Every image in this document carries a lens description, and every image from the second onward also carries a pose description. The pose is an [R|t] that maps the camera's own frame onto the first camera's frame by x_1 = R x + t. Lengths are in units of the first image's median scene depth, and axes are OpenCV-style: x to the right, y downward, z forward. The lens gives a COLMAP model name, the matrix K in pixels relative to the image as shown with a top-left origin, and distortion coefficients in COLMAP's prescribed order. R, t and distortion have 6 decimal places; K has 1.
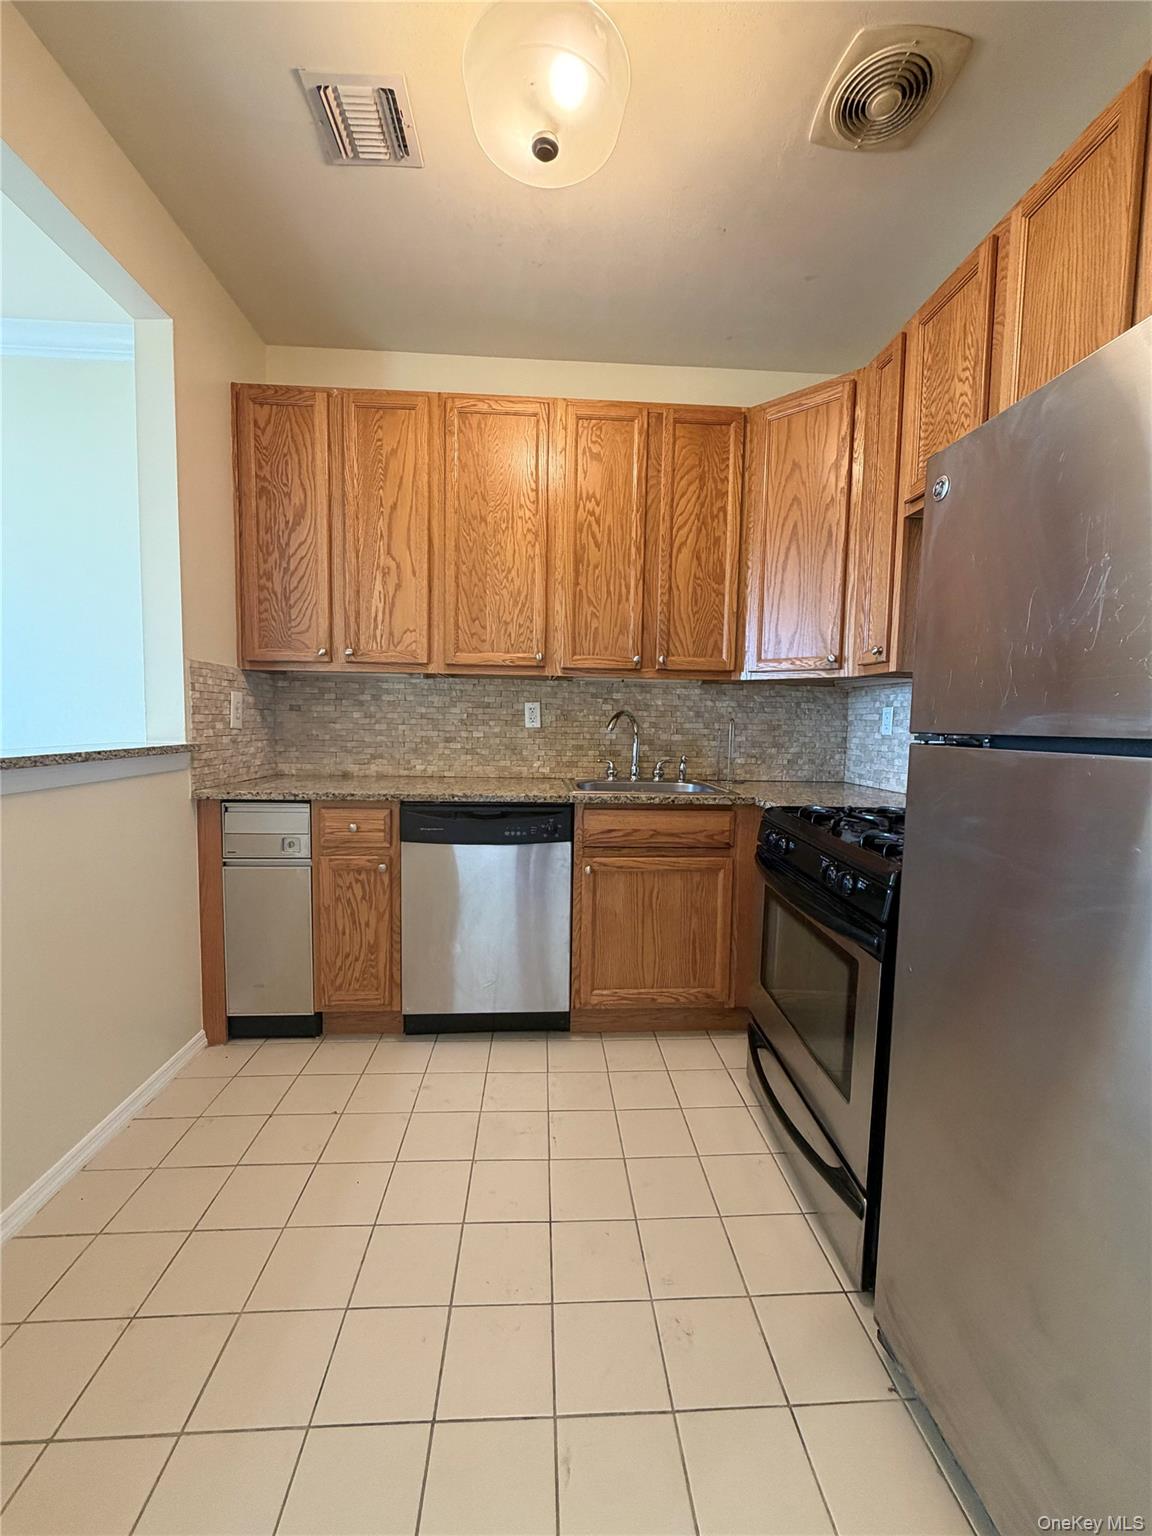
lens RADIAL K [[610.2, 0, 575.8], [0, 610.2, 763.5], [0, 0, 1]] dist [0.000191, -0.000070]
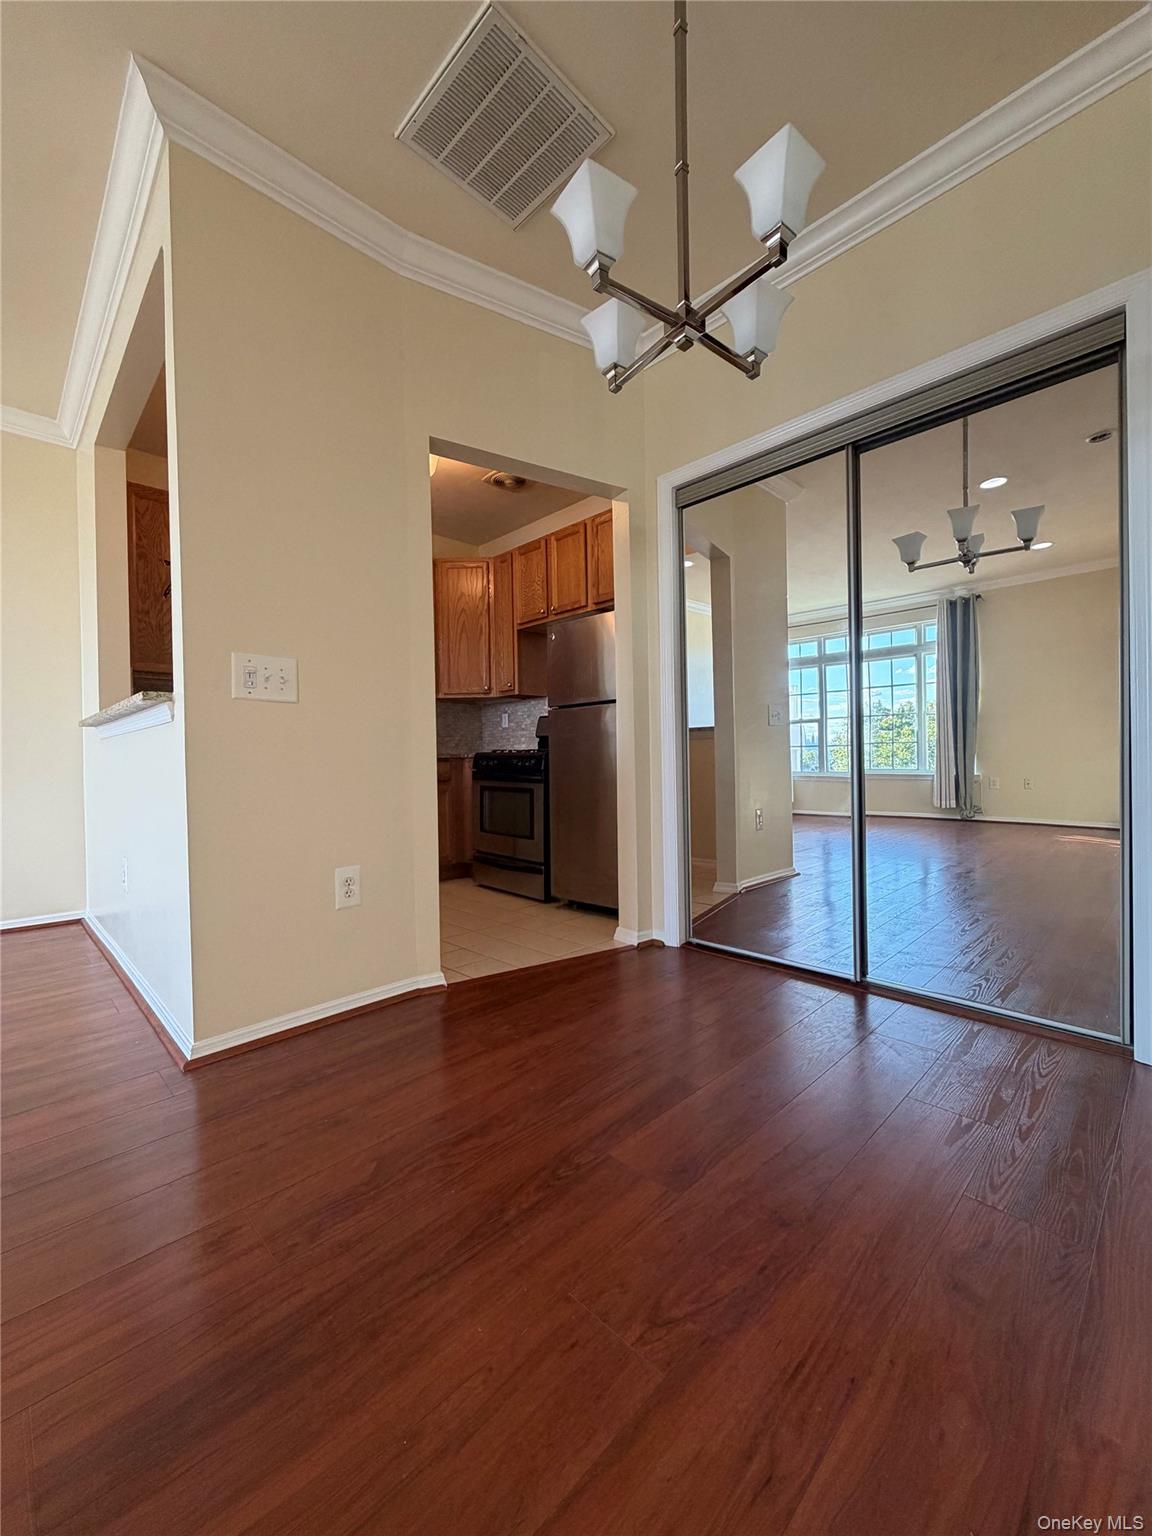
lens RADIAL K [[610.2, 0, 575.8], [0, 610.2, 763.5], [0, 0, 1]] dist [0.000191, -0.000070]
pose [[0.749652, -0.033283, 0.660994, -0.704586], [0.078268, 0.996185, -0.038605, 0.180512], [-0.657187, 0.080675, 0.749397, -0.712945]]
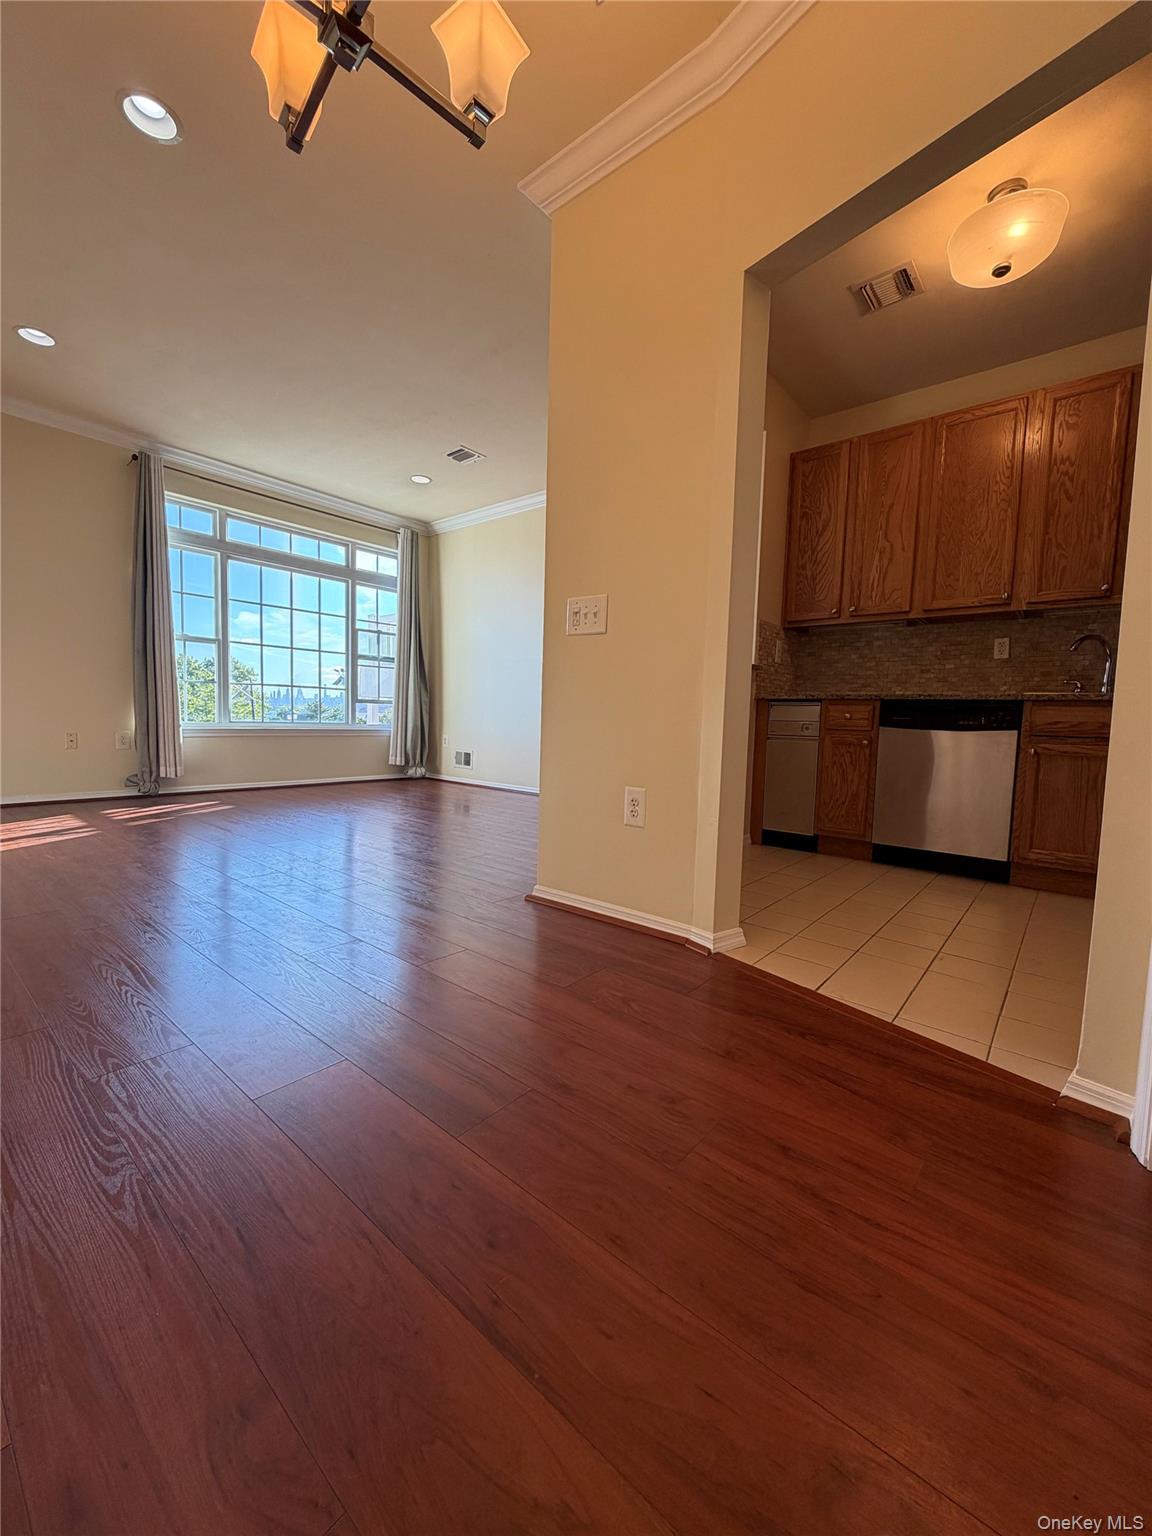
lens RADIAL K [[610.2, 0, 575.8], [0, 610.2, 763.5], [0, 0, 1]] dist [0.000191, -0.000070]
pose [[0.726655, 0.057226, -0.684615, 0.187219], [-0.068541, 0.997592, 0.010638, 0.229896], [0.683575, 0.039194, 0.728828, -0.553888]]
